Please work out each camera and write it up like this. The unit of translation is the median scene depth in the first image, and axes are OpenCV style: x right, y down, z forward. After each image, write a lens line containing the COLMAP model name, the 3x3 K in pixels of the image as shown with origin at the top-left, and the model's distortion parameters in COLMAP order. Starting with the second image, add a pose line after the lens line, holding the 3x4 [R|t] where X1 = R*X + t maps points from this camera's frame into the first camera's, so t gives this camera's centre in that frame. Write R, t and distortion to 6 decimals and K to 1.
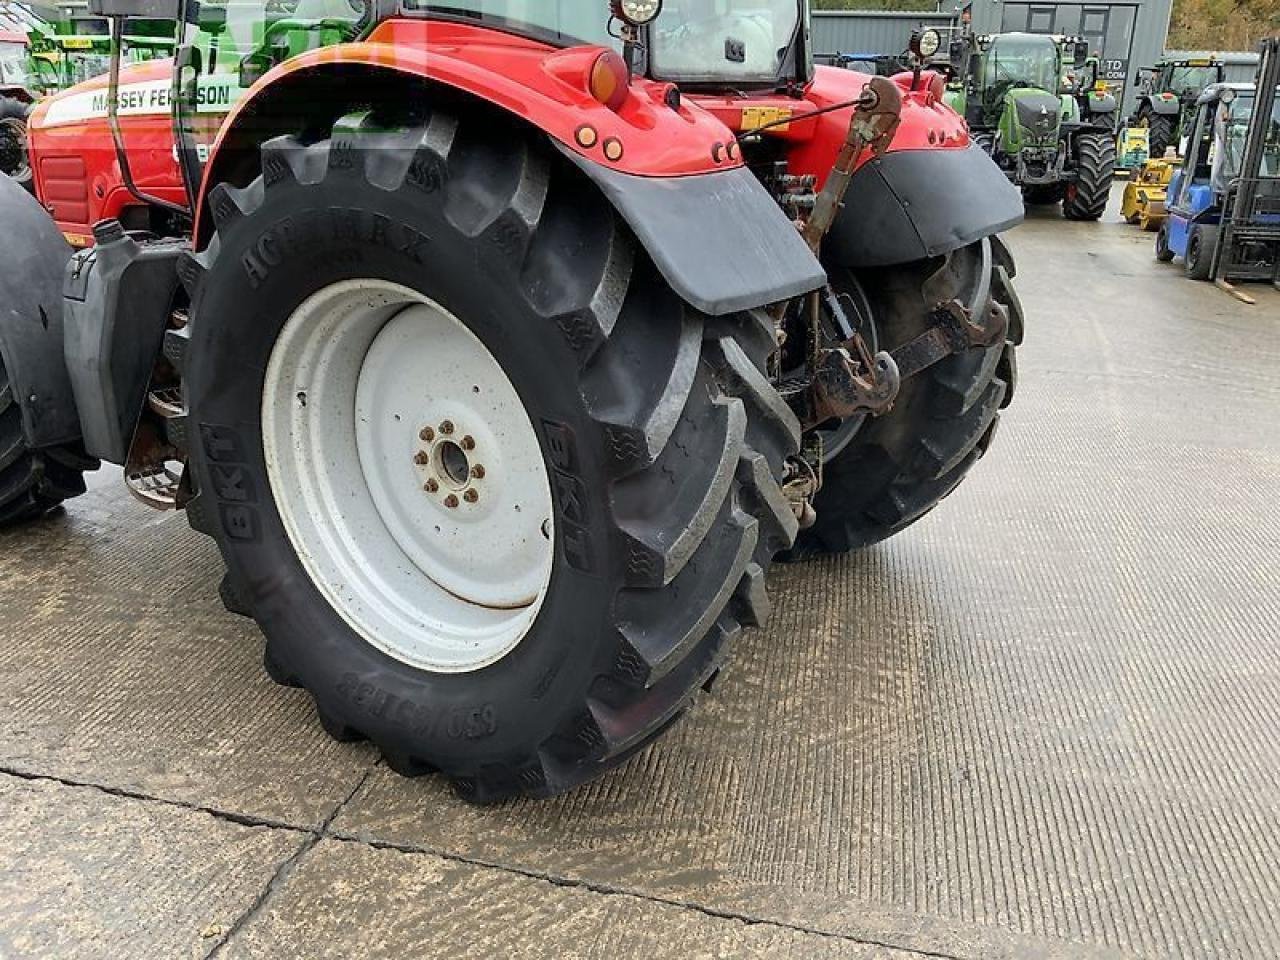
lens RADIAL K [[1048.0, 0, 637.6], [0, 1048.0, 479.3], [0, 0, 1]] dist [0.101754, -0.209931]
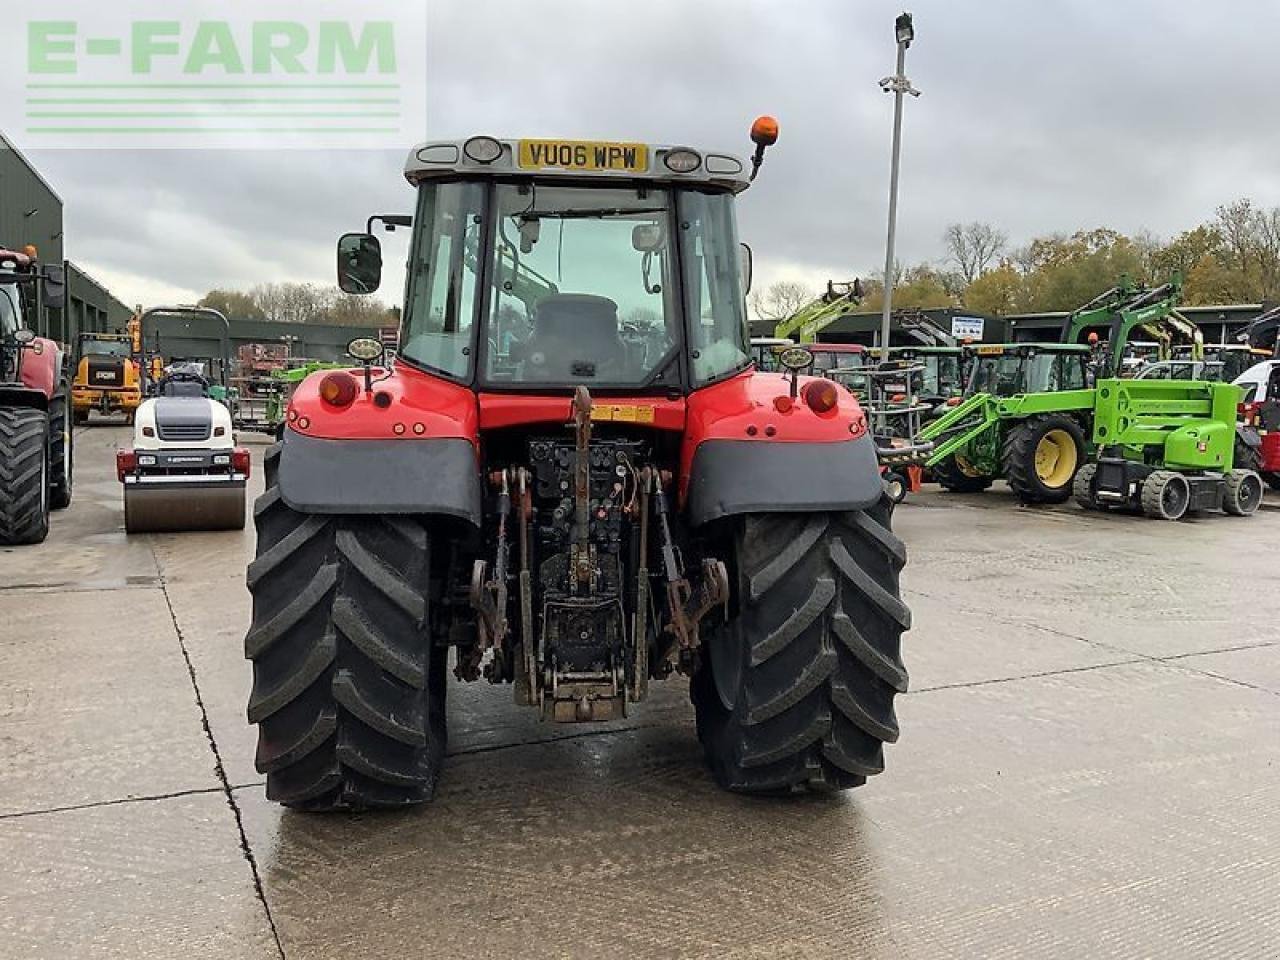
lens RADIAL K [[1048.0, 0, 637.6], [0, 1048.0, 479.3], [0, 0, 1]] dist [0.101754, -0.209931]
pose [[0.665569, 0.064973, -0.743503, 1.207493], [-0.257663, 0.954956, -0.147204, -0.063109], [0.700448, 0.289548, 0.652330, 0.148385]]
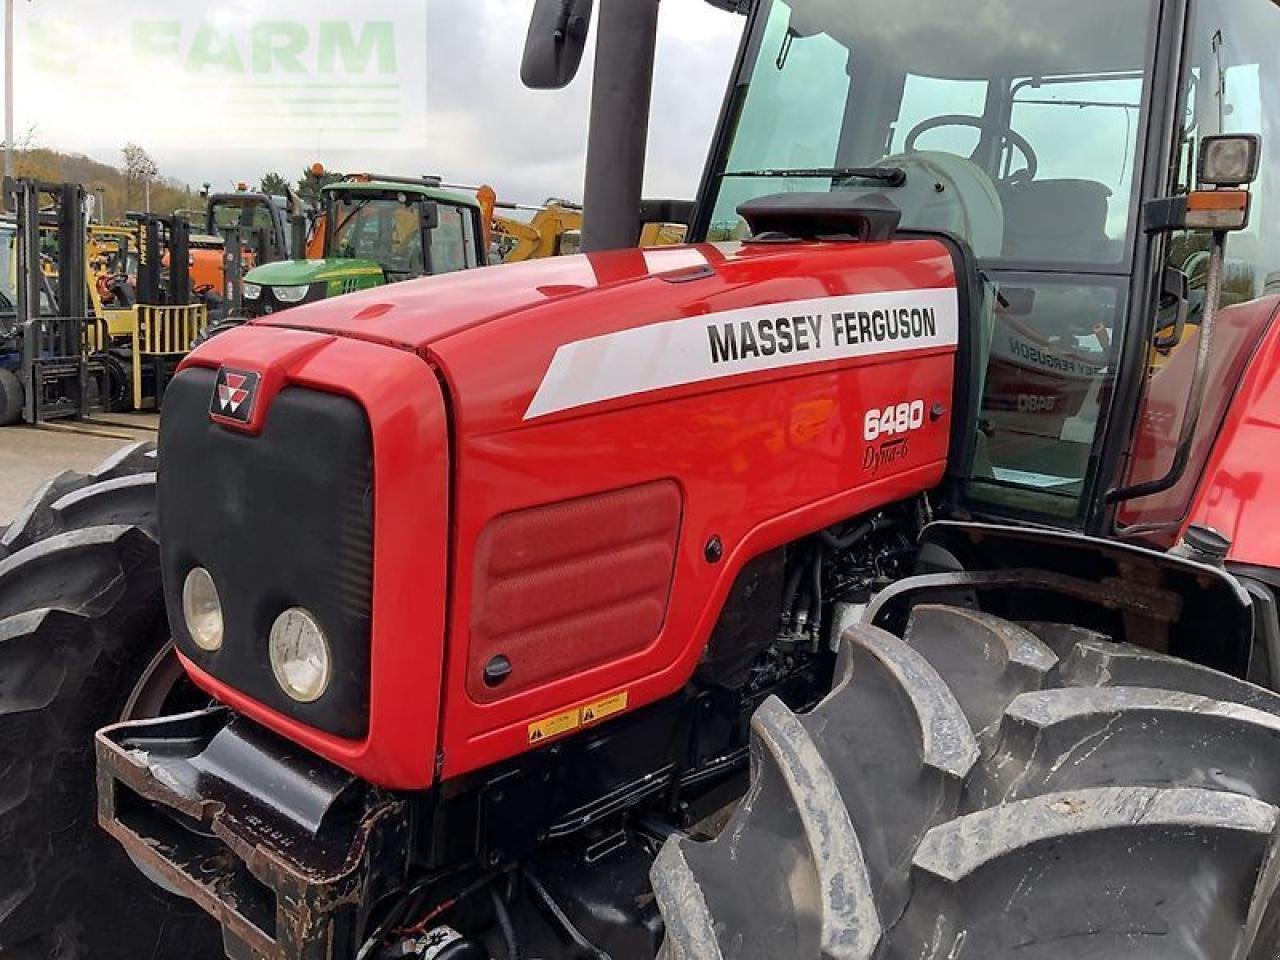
lens RADIAL K [[1058.3, 0, 632.2], [0, 1058.3, 474.4], [0, 0, 1]] dist [0.095085, -0.188887]
pose [[0.098320, -0.189809, 0.976886, -1.312483], [0.285732, 0.945693, 0.154990, -0.537428], [-0.953253, 0.263889, 0.147215, 1.387147]]
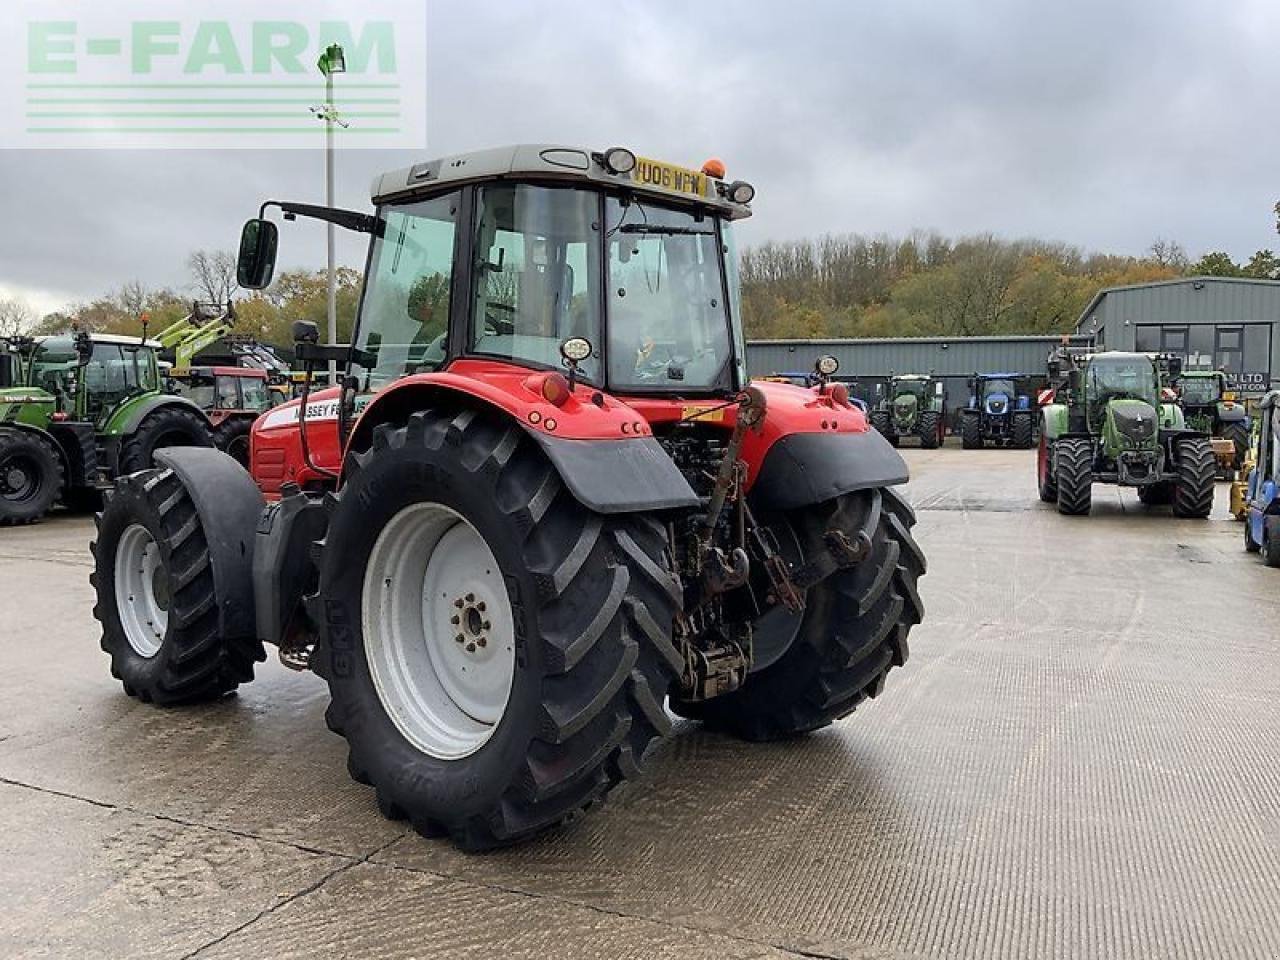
lens RADIAL K [[1048.0, 0, 637.6], [0, 1048.0, 479.3], [0, 0, 1]] dist [0.101754, -0.209931]
pose [[0.987856, -0.005144, -0.155289, 0.273191], [-0.039093, 0.959070, -0.280457, 0.186734], [0.150376, 0.283122, 0.947222, -0.441183]]
